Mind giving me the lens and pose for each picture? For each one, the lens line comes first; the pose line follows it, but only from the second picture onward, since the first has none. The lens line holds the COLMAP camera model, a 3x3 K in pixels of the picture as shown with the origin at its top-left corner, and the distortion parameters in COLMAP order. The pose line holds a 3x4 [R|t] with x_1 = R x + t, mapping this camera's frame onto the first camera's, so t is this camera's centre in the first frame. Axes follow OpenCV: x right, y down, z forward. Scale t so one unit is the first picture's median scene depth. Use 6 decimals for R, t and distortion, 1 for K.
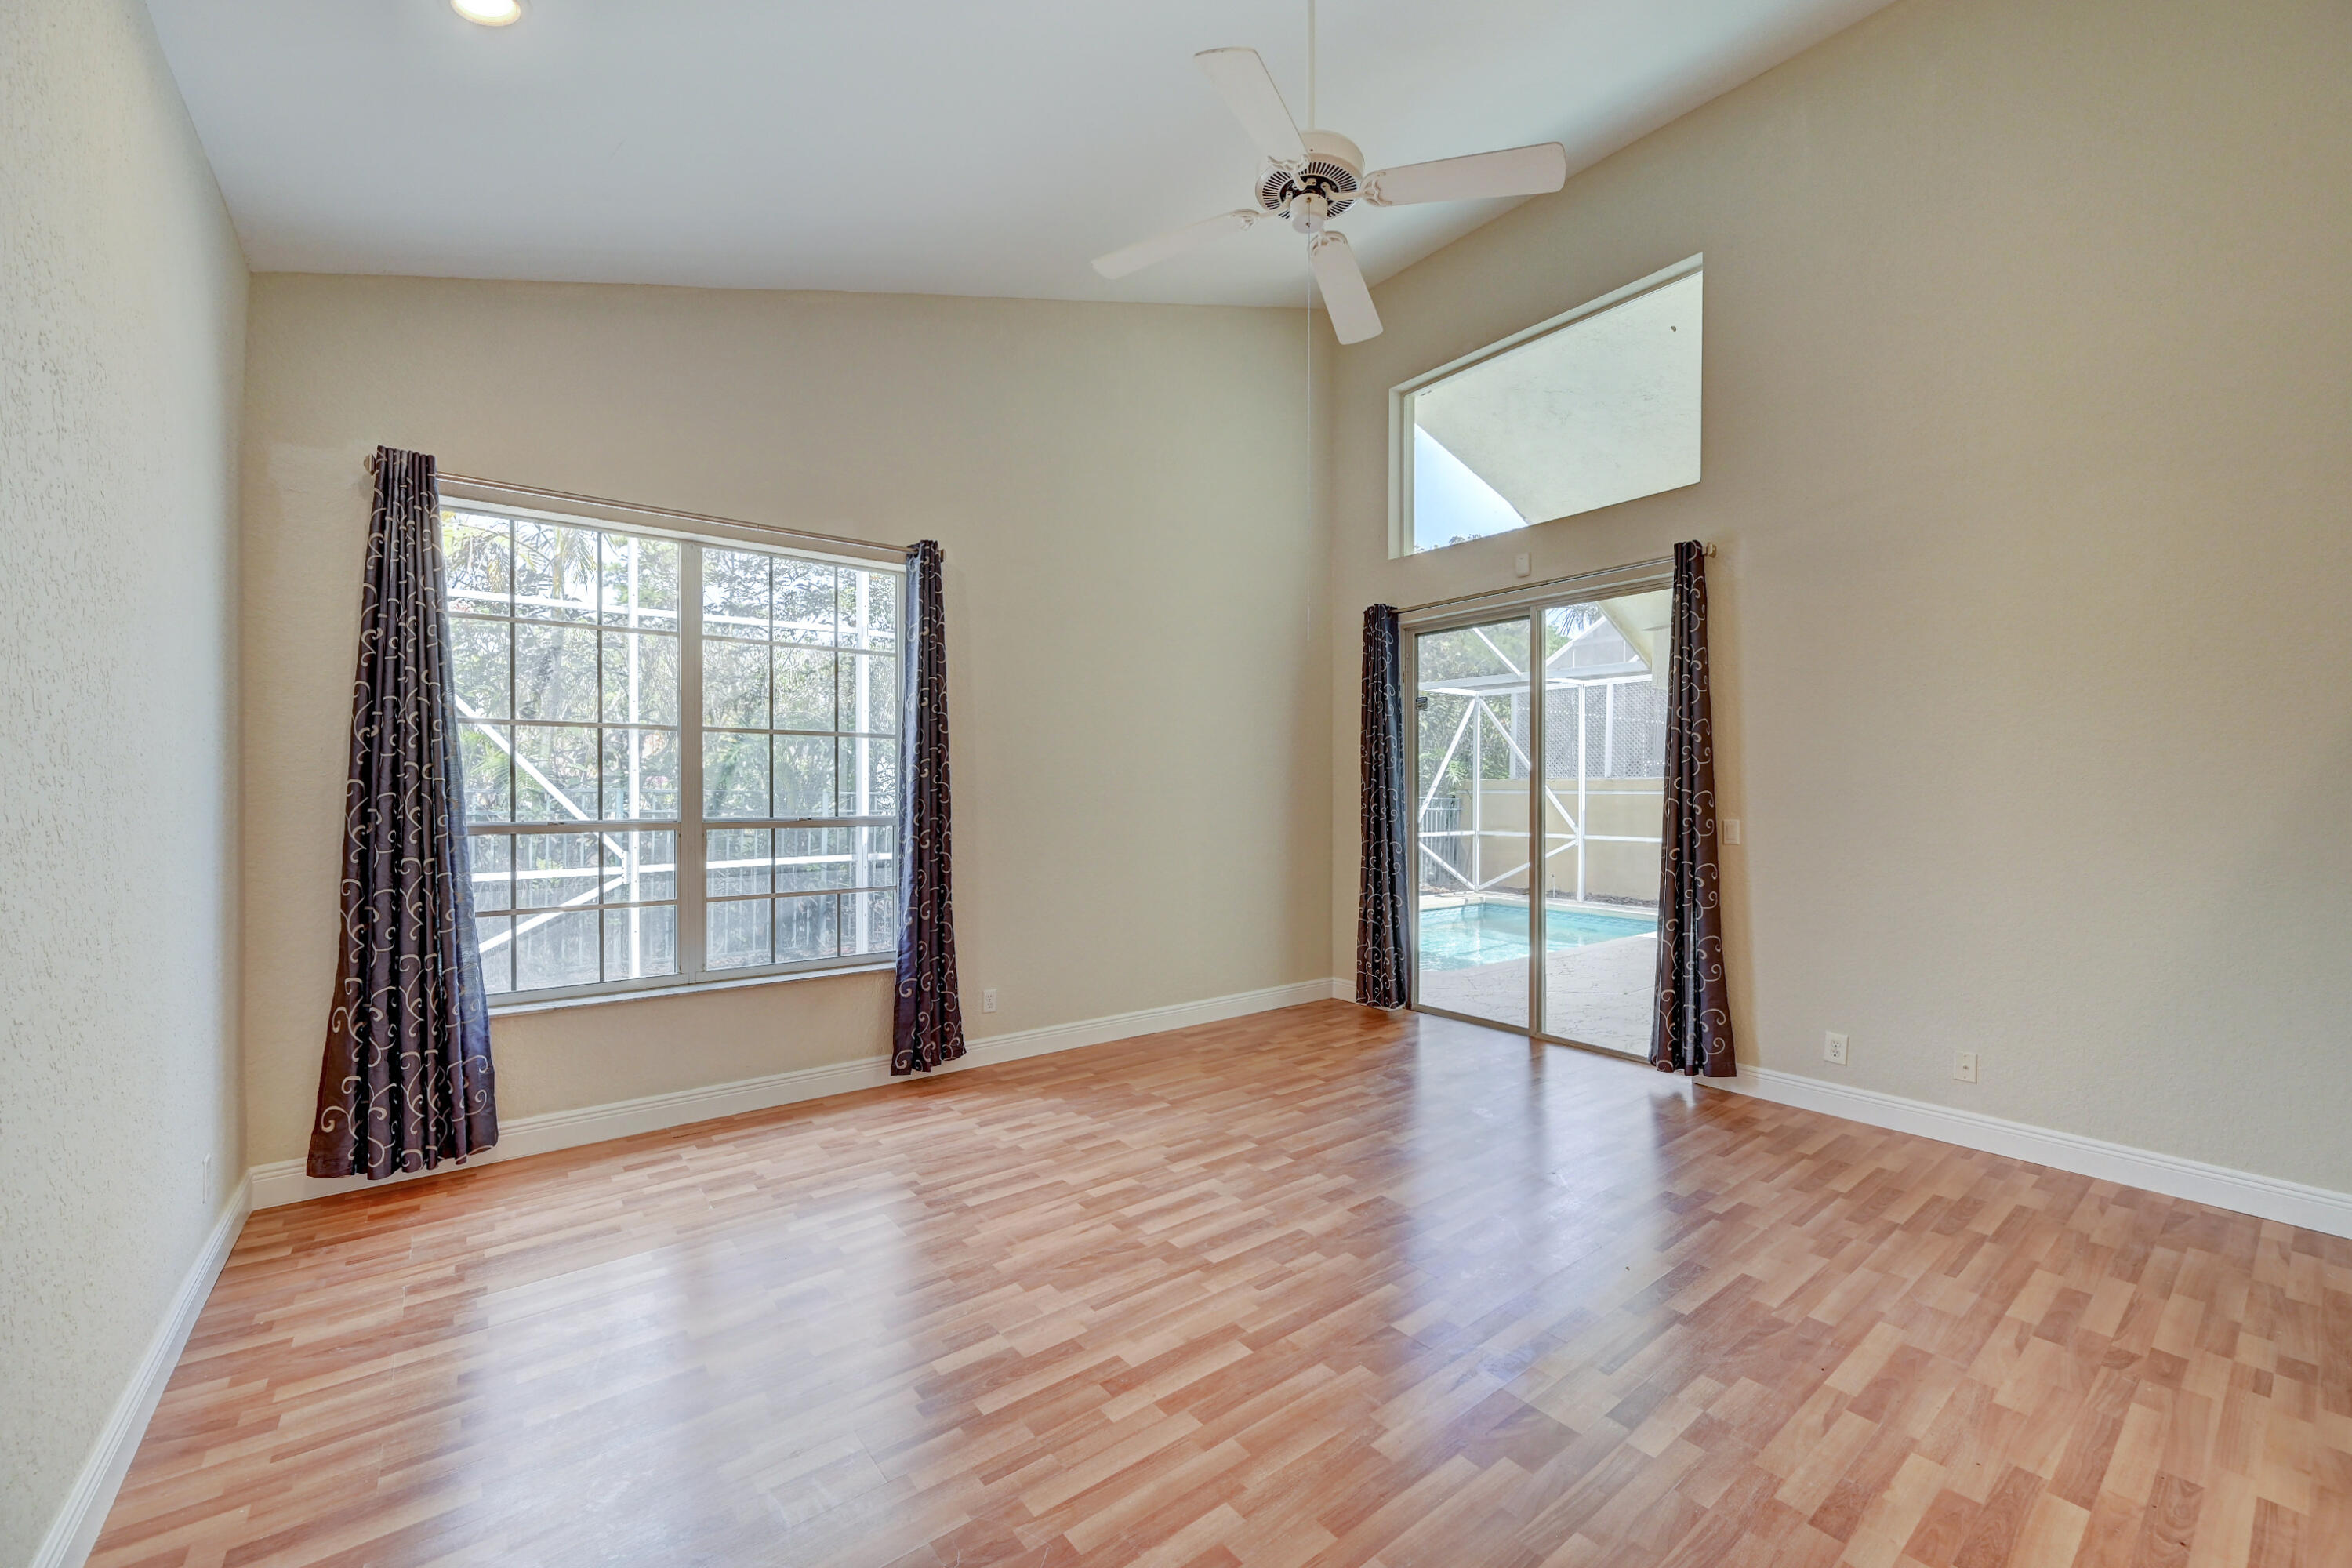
lens RADIAL K [[932.3, 0, 1166.8], [0, 932.3, 804.1], [0, 0, 1]] dist [0.001851, 0.000151]
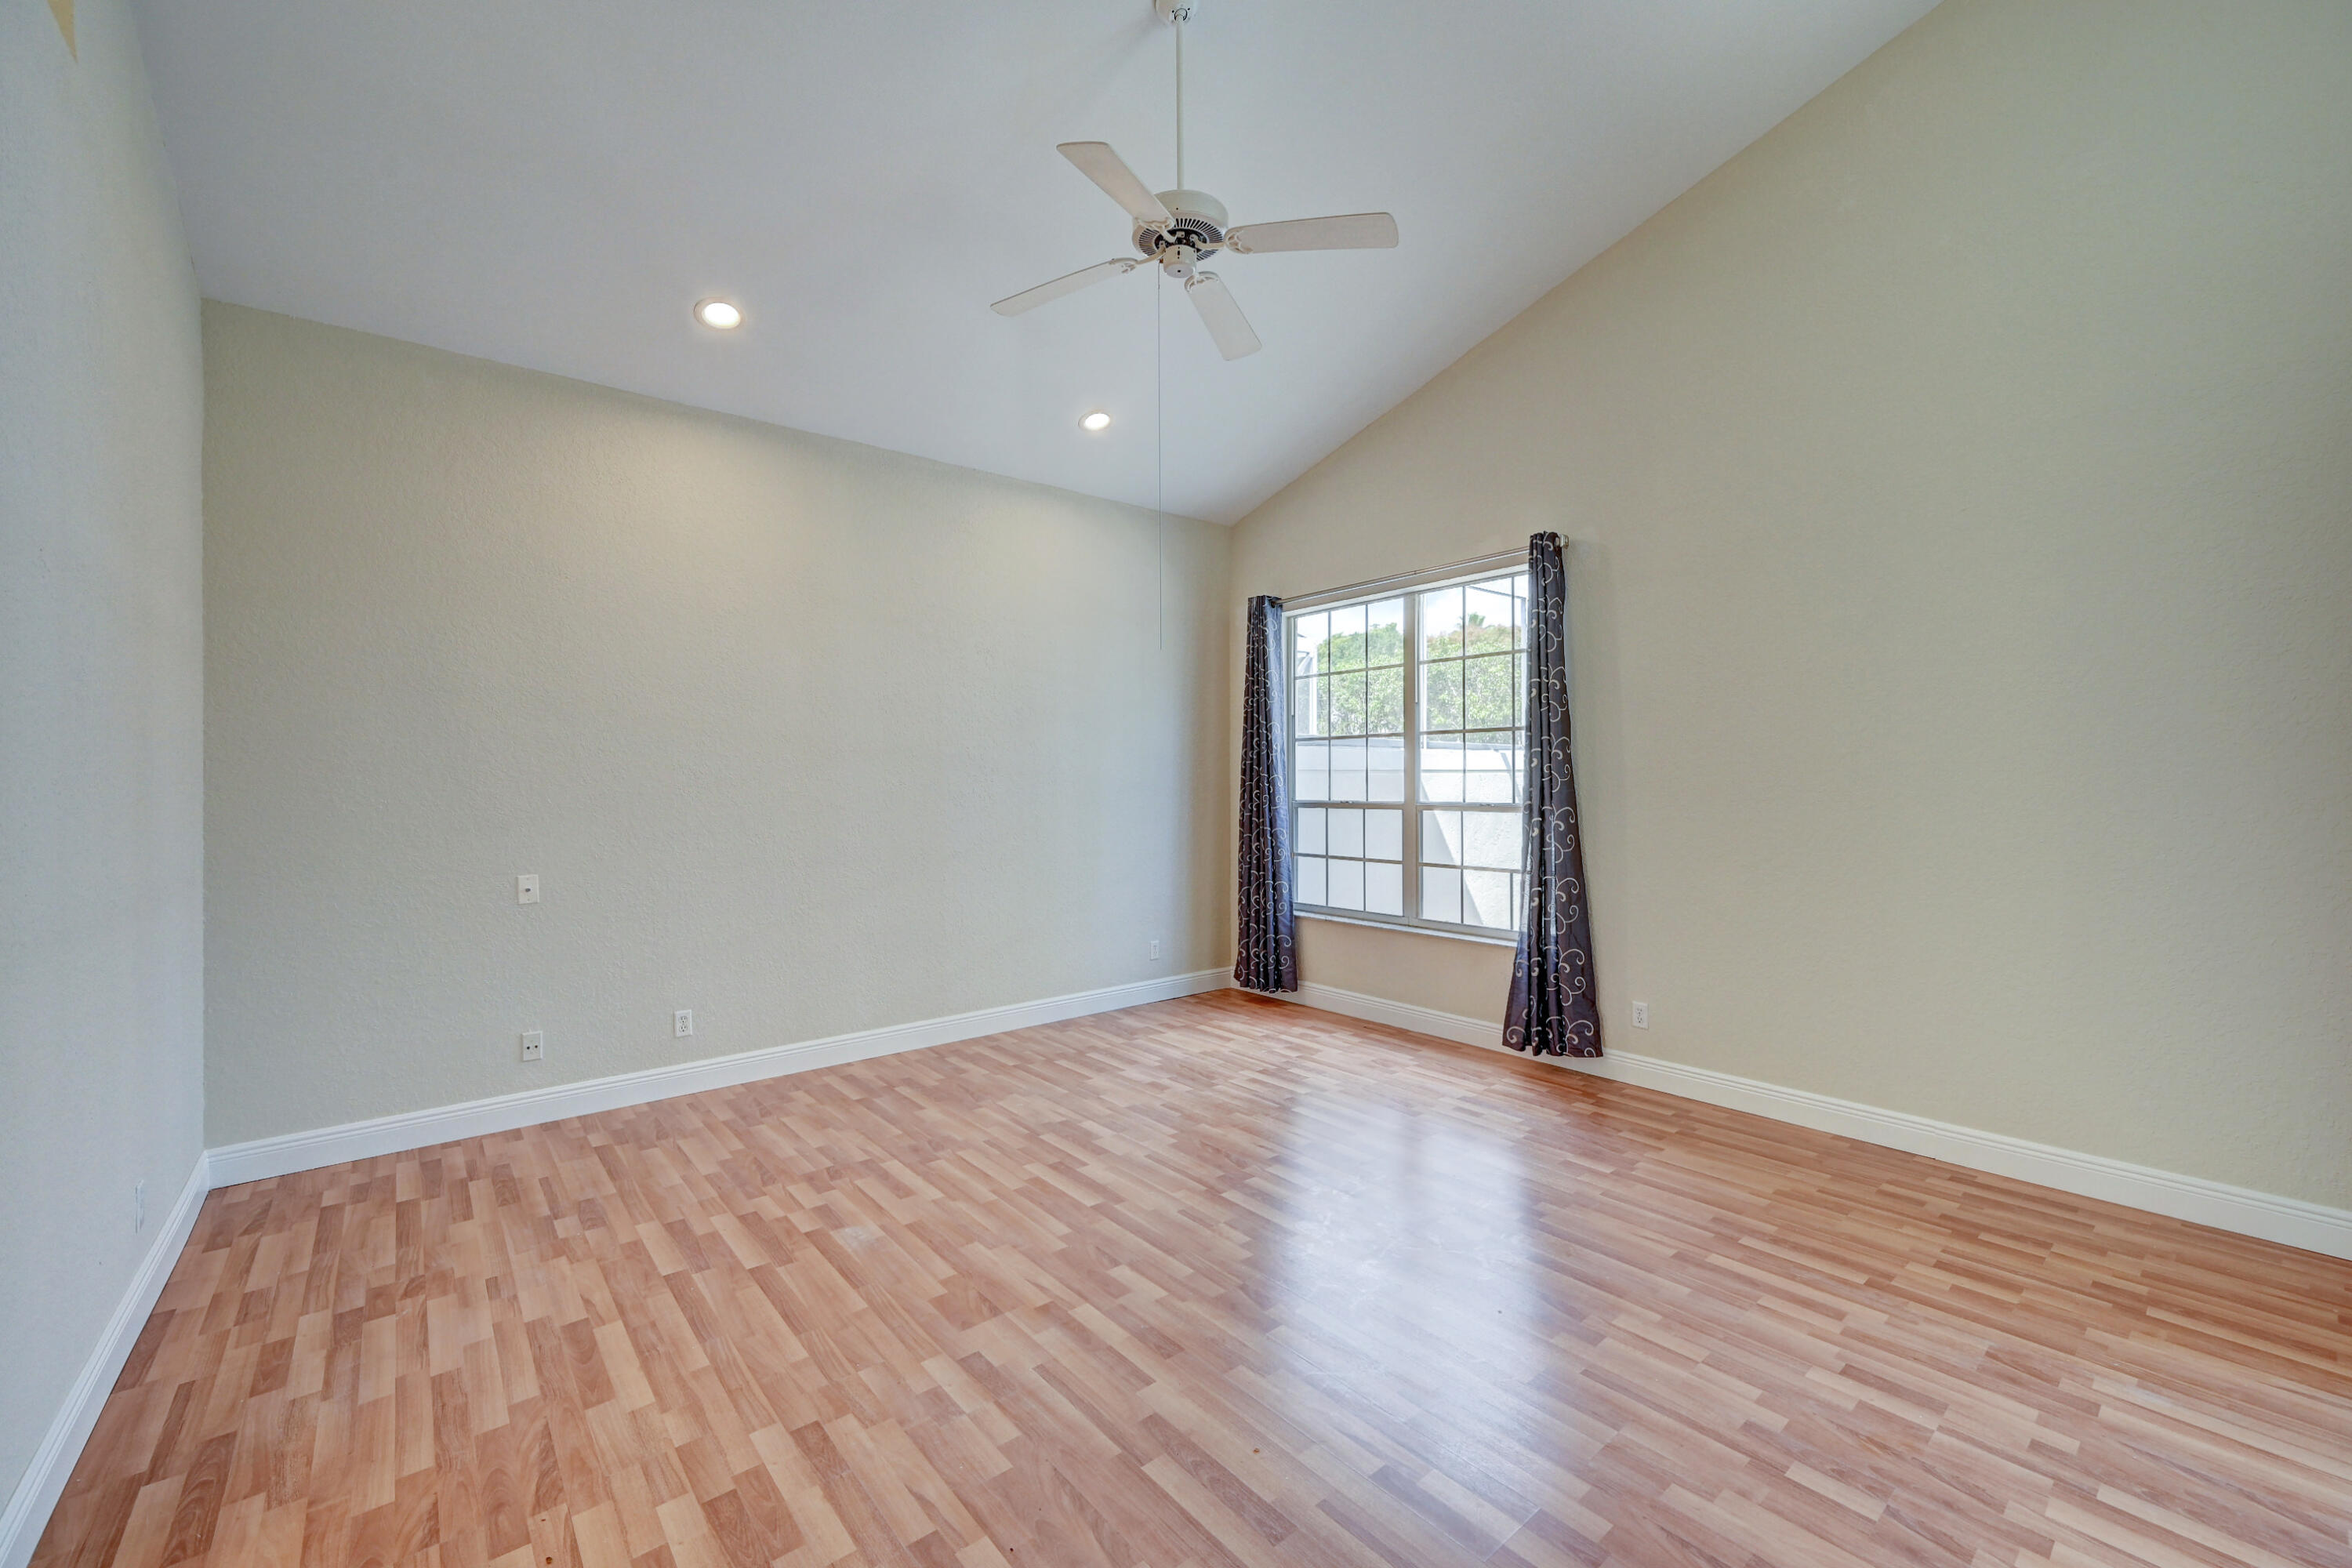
lens RADIAL K [[932.3, 0, 1165.3], [0, 932.3, 792.1], [0, 0, 1]] dist [0.002636, 0.000122]
pose [[0.030453, 0.009430, -0.999492, 0.919939], [-0.009396, 0.999914, 0.009147, -0.007947], [0.999492, 0.009113, 0.030539, 0.693313]]
